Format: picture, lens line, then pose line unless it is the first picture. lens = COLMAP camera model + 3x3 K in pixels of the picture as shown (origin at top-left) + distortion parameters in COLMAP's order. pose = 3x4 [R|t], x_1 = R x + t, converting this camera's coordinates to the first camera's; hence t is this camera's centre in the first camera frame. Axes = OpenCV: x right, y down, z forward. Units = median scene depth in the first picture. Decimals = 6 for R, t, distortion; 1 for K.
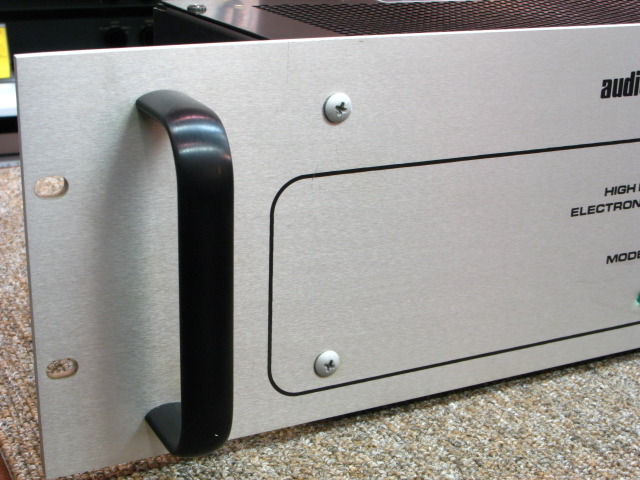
lens RADIAL K [[1084.0, 0, 320.0], [0, 1084.0, 240.0], [0, 0, 1]] dist [-0.013498, -0.047356]
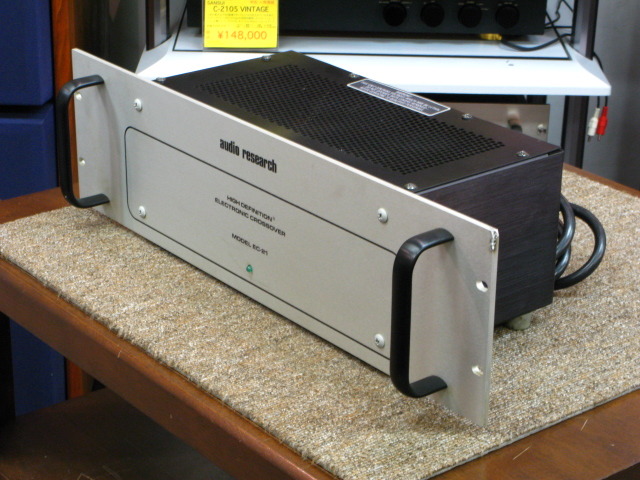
lens RADIAL K [[1593.5, 0, 320.0], [0, 1593.5, 240.0], [0, 0, 1]] dist [0.019563, 0.259982]
pose [[0.199335, 0.349052, -0.915657, 3.055283], [-0.331631, 0.903303, 0.272148, -0.839988], [0.922110, 0.249412, 0.295816, 0.339746]]
